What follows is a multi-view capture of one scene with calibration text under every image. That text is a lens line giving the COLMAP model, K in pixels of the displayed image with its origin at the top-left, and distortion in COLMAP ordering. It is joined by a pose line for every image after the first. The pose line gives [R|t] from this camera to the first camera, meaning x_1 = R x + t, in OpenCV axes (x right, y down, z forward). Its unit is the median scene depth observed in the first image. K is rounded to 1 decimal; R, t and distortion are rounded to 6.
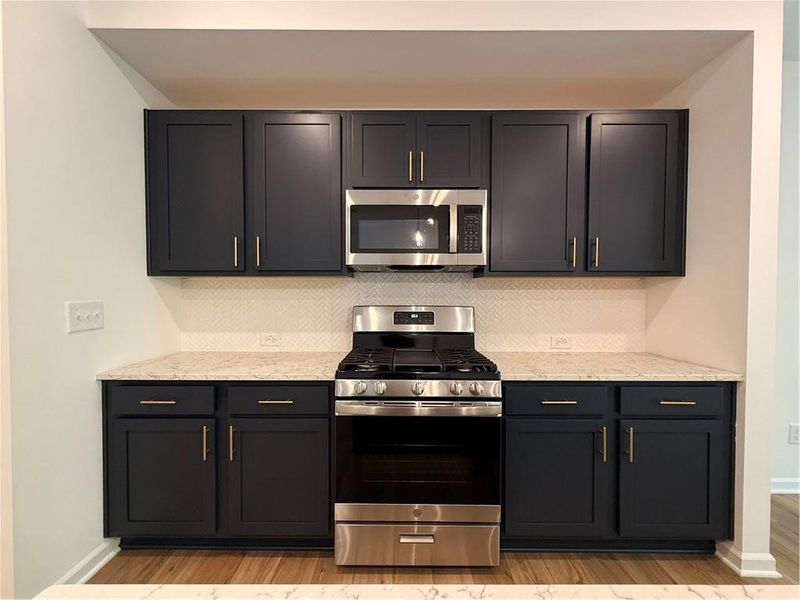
lens RADIAL K [[347.7, 0, 400.0], [0, 347.7, 300.0], [0, 0, 1]] dist [0.000042, 0.000499]
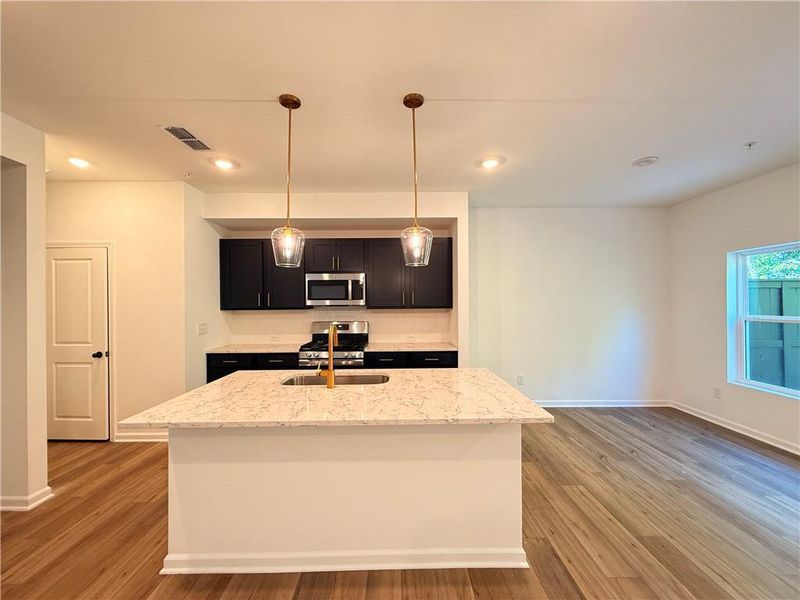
lens RADIAL K [[327.4, 0, 400.0], [0, 327.4, 300.0], [0, 0, 1]] dist [-0.000359, 0.000146]
pose [[0.999918, -0.012704, -0.001797, 0.488385], [0.012649, 0.999529, -0.027968, -0.066213], [0.002152, 0.027943, 0.999607, -1.226062]]
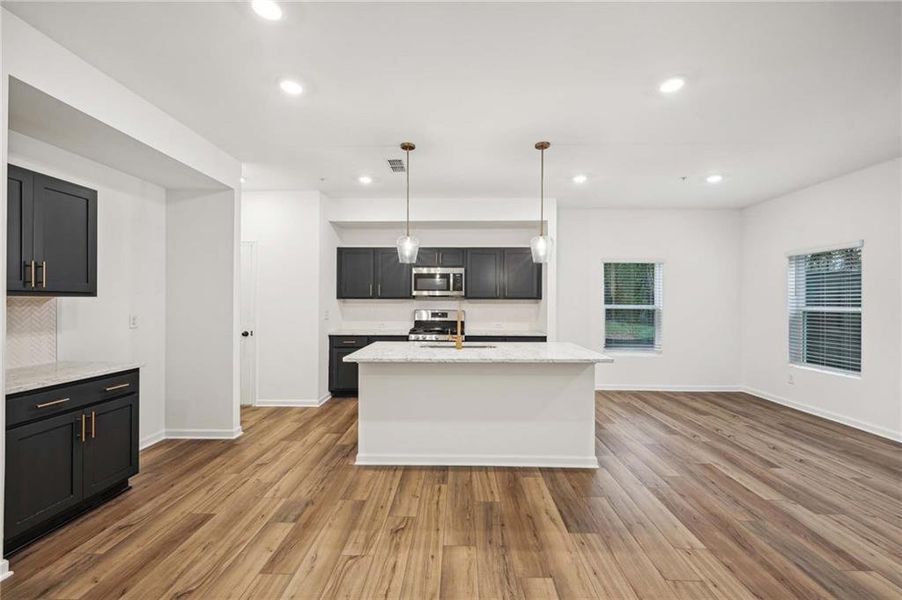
lens RADIAL K [[390.1, 0, 444.9], [0, 390.1, 299.4], [0, 0, 1]] dist [0.036618, 0.000042]
pose [[0.998082, -0.000120, -0.061911, 0.287207], [-0.000920, 0.999859, -0.016770, -0.017046], [0.061904, 0.016795, 0.997941, -2.023534]]
